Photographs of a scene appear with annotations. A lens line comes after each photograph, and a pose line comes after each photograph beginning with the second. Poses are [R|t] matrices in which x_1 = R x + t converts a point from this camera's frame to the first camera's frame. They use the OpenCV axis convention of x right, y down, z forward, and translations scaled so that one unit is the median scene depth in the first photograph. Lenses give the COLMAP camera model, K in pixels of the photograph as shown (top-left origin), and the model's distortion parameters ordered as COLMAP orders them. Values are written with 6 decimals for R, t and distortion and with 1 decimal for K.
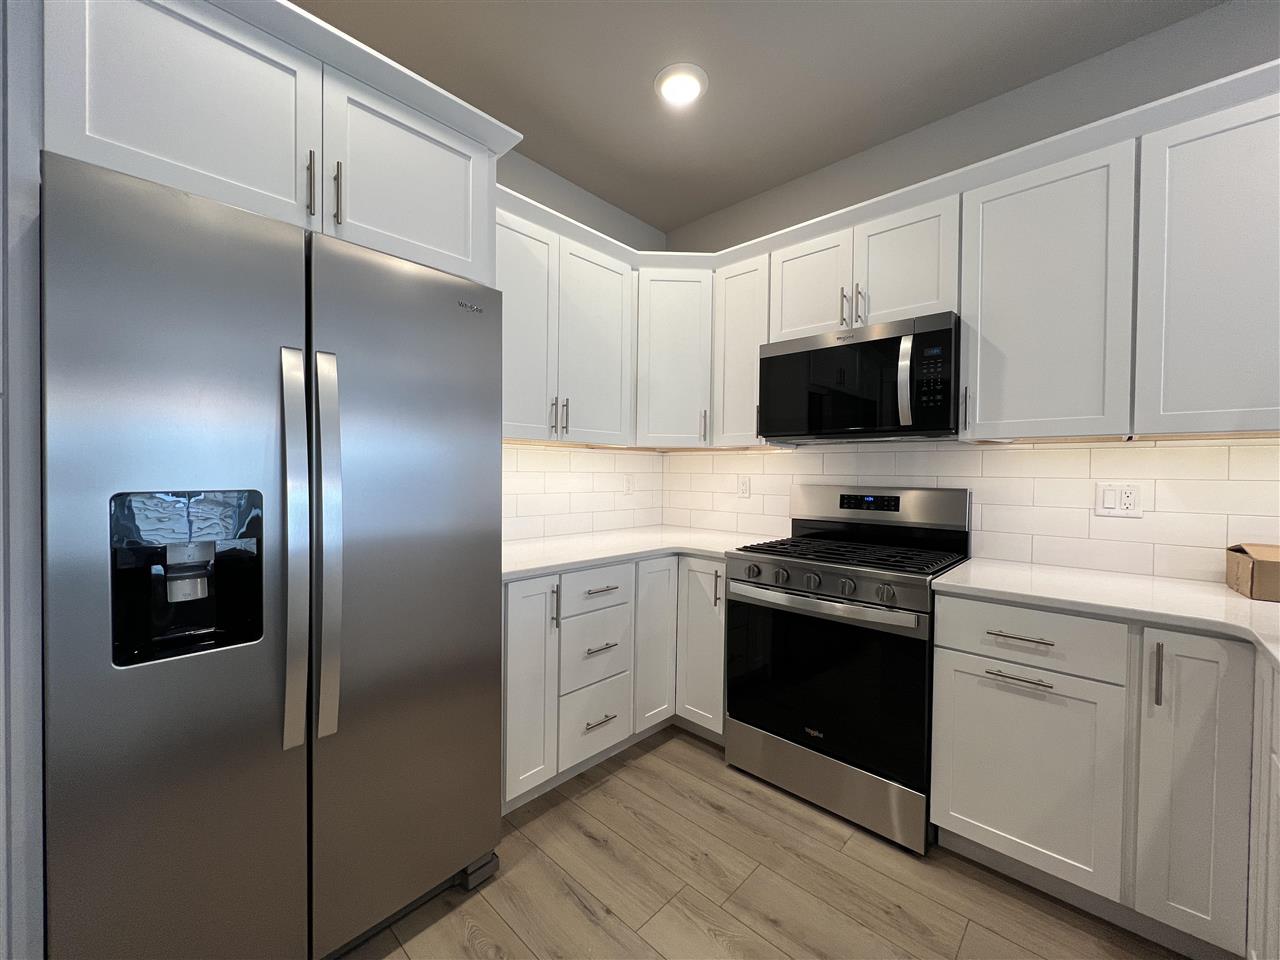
lens RADIAL K [[511.2, 0, 632.5], [0, 511.2, 477.5], [0, 0, 1]] dist [-0.003062, 0.000732]
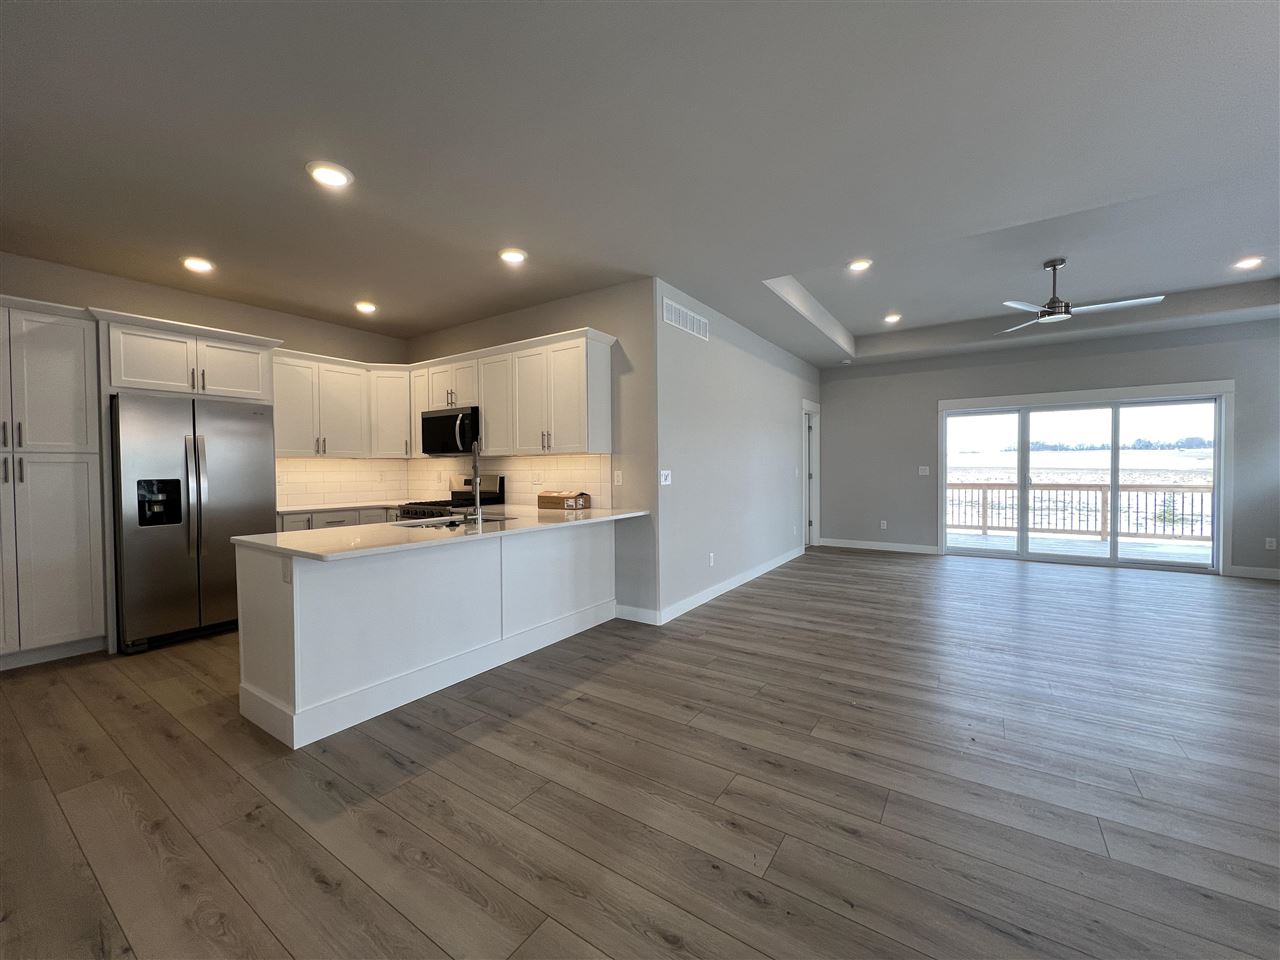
lens RADIAL K [[511.2, 0, 632.0], [0, 511.2, 476.8], [0, 0, 1]] dist [-0.003062, 0.000732]
pose [[0.987407, -0.022337, 0.156616, 1.129535], [0.021251, 0.999737, 0.008607, 0.029031], [-0.156767, -0.005170, 0.987622, -1.866474]]
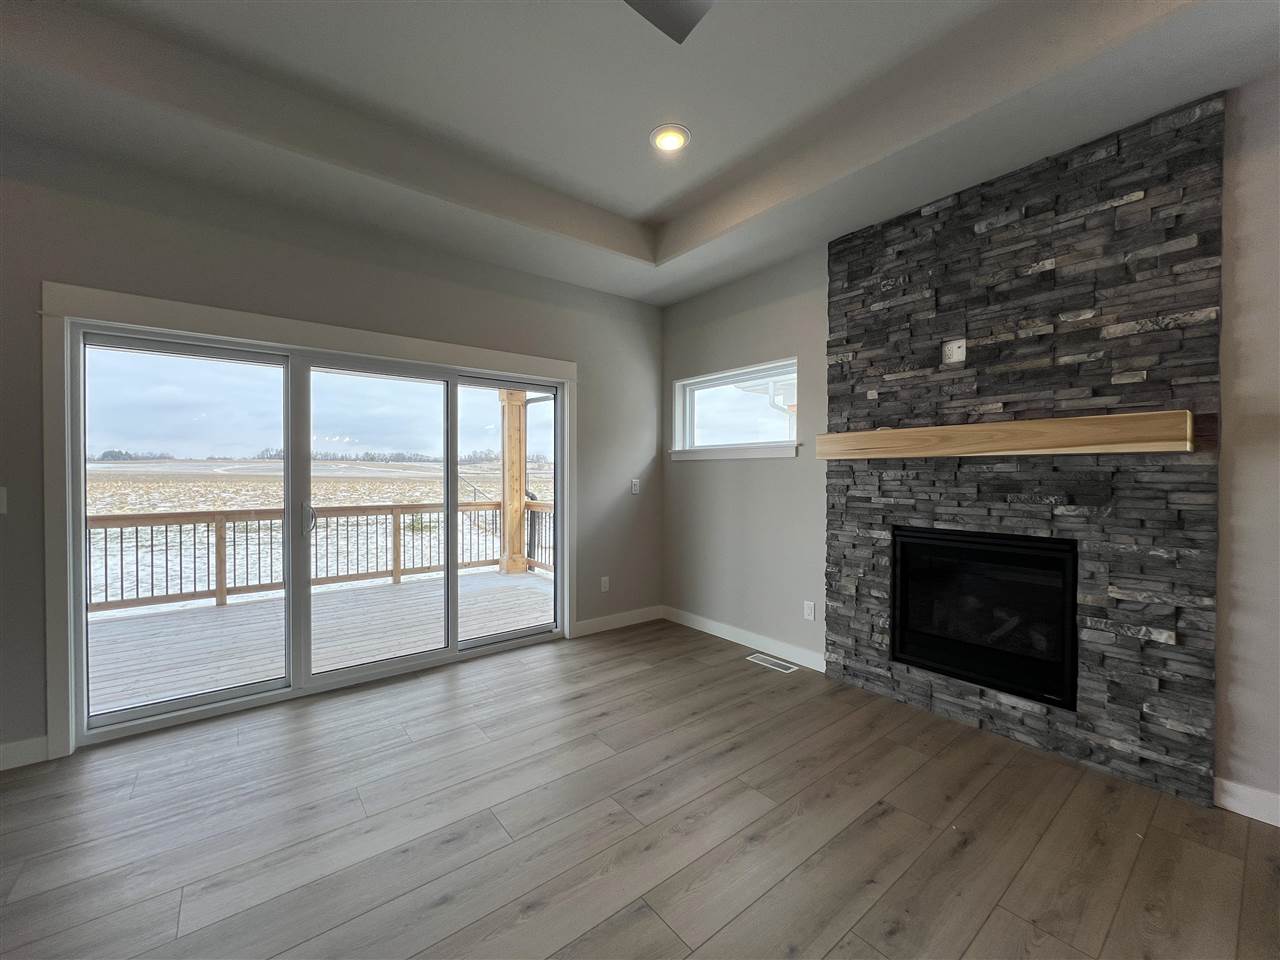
lens RADIAL K [[511.2, 0, 634.6], [0, 511.2, 478.9], [0, 0, 1]] dist [-0.003062, 0.000732]
pose [[0.147316, -0.021635, 0.988853, 3.240693], [0.010365, 0.999740, 0.020329, 0.001588], [-0.989035, 0.007255, 0.147501, 0.219383]]
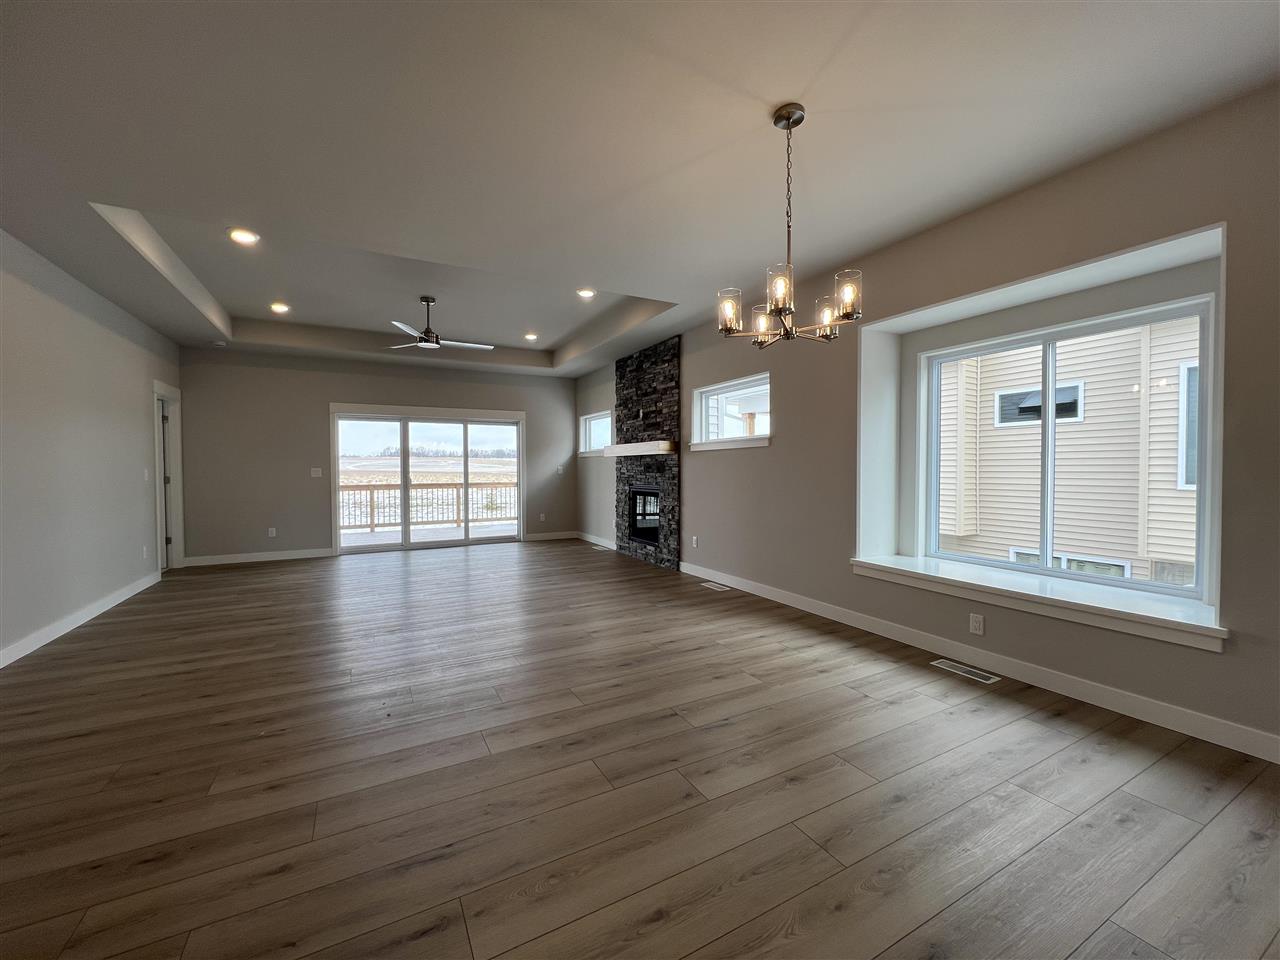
lens RADIAL K [[511.2, 0, 636.5], [0, 511.2, 480.4], [0, 0, 1]] dist [-0.003062, 0.000732]
pose [[0.313518, -0.036676, 0.948874, 1.062273], [0.018191, 0.999302, 0.032614, 0.041607], [-0.949408, 0.007035, 0.313967, -1.825756]]
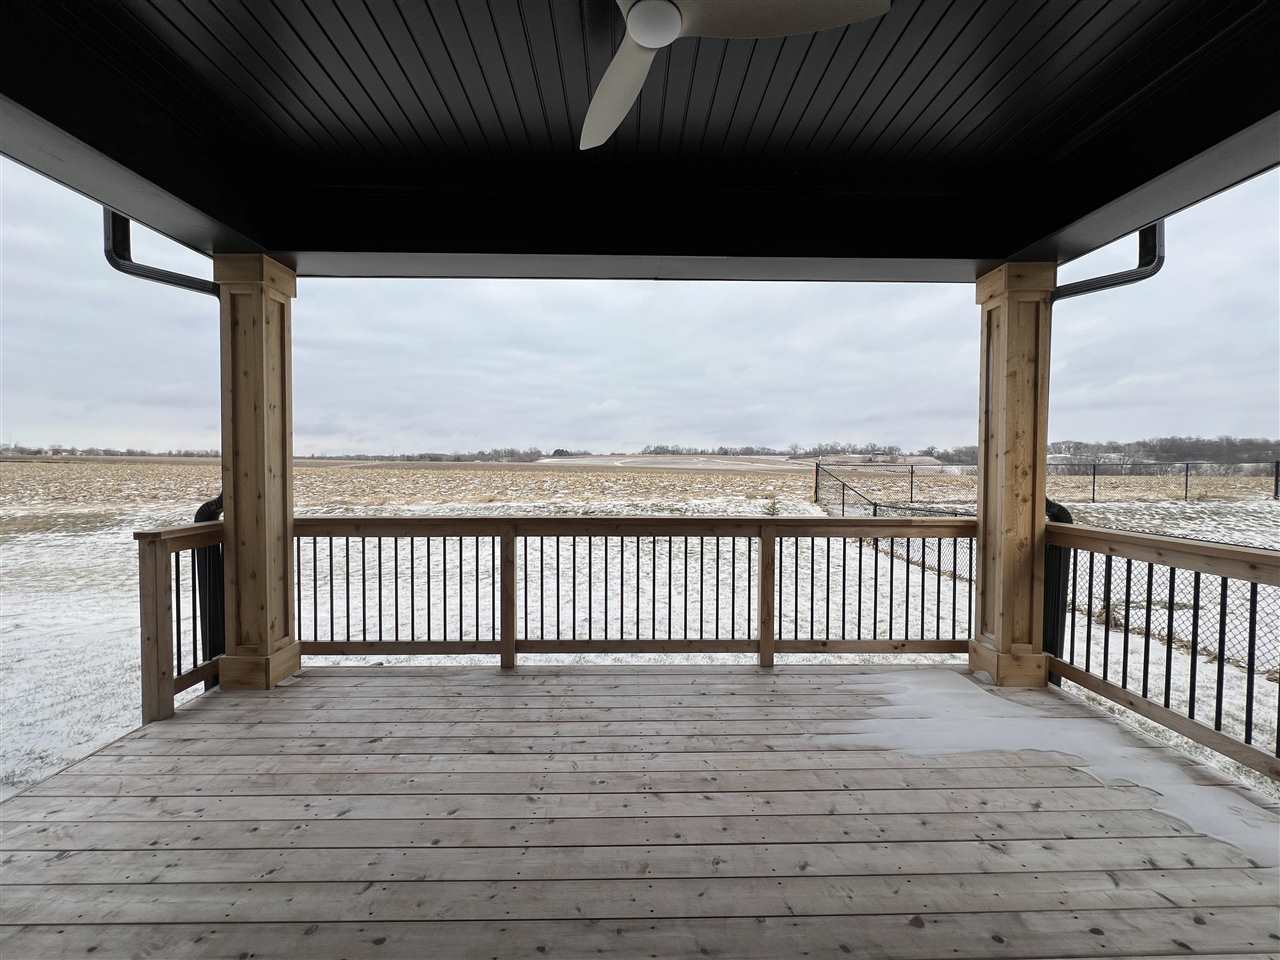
lens RADIAL K [[511.2, 0, 632.6], [0, 511.2, 479.2], [0, 0, 1]] dist [-0.003062, 0.000732]
pose [[0.718582, -0.026343, 0.694943, 4.951800], [0.010021, 0.999571, 0.027529, 0.038424], [-0.695370, -0.012818, 0.718538, 1.457637]]
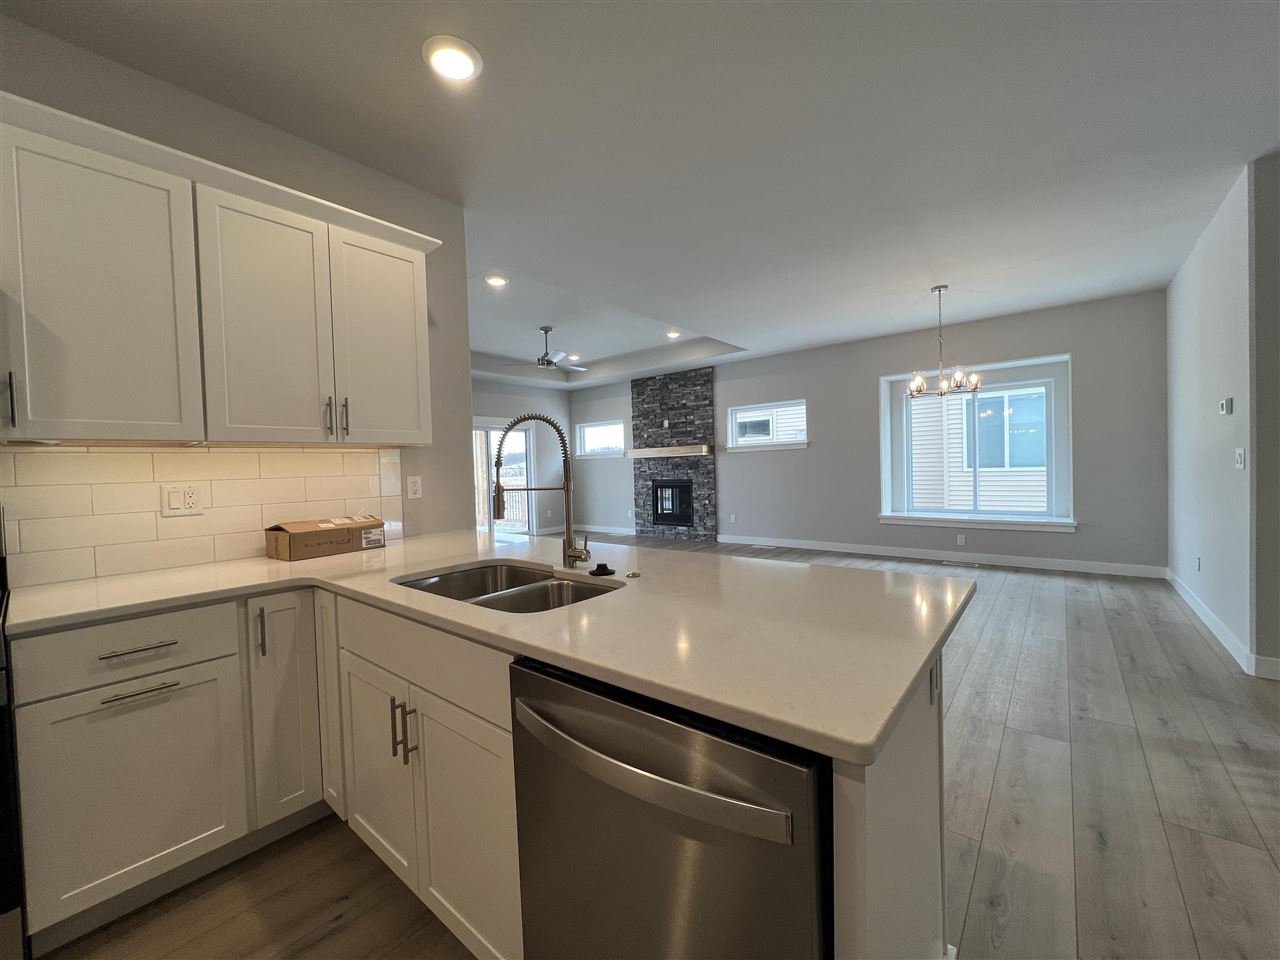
lens RADIAL K [[511.2, 0, 636.9], [0, 511.2, 477.8], [0, 0, 1]] dist [-0.003062, 0.000732]
pose [[-0.066928, -0.032223, 0.997237, -0.223704], [0.040700, 0.998558, 0.034997, -0.003452], [-0.996927, 0.042929, -0.065520, 0.105716]]
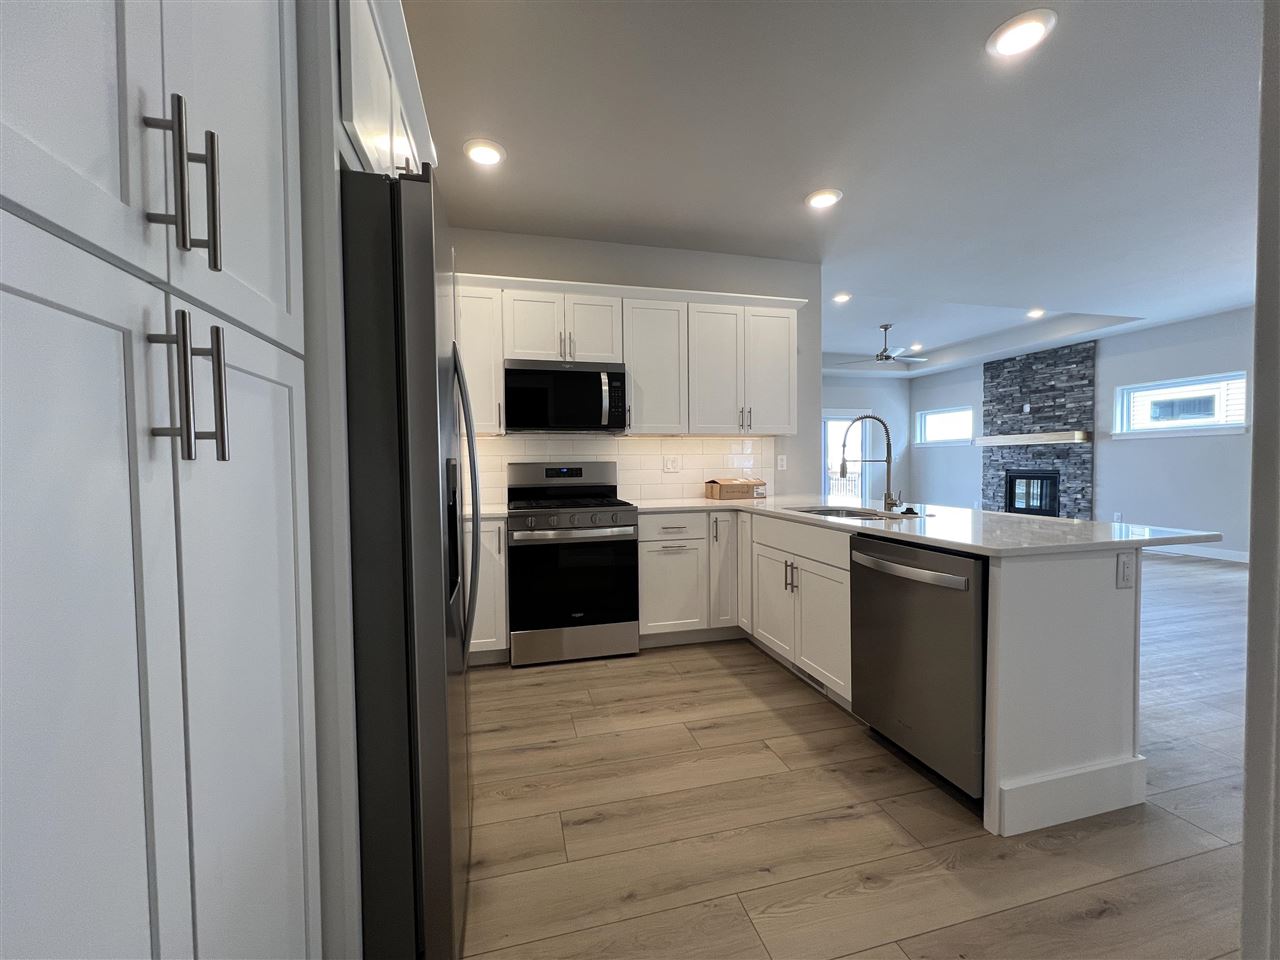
lens RADIAL K [[513.3, 0, 635.4], [0, 513.3, 477.6], [0, 0, 1]] dist [-0.001189, -0.000399]
pose [[0.531449, -0.042902, 0.846003, -1.027774], [0.026670, 0.999069, 0.033910, 0.023898], [-0.846671, 0.004541, 0.532098, -0.010733]]
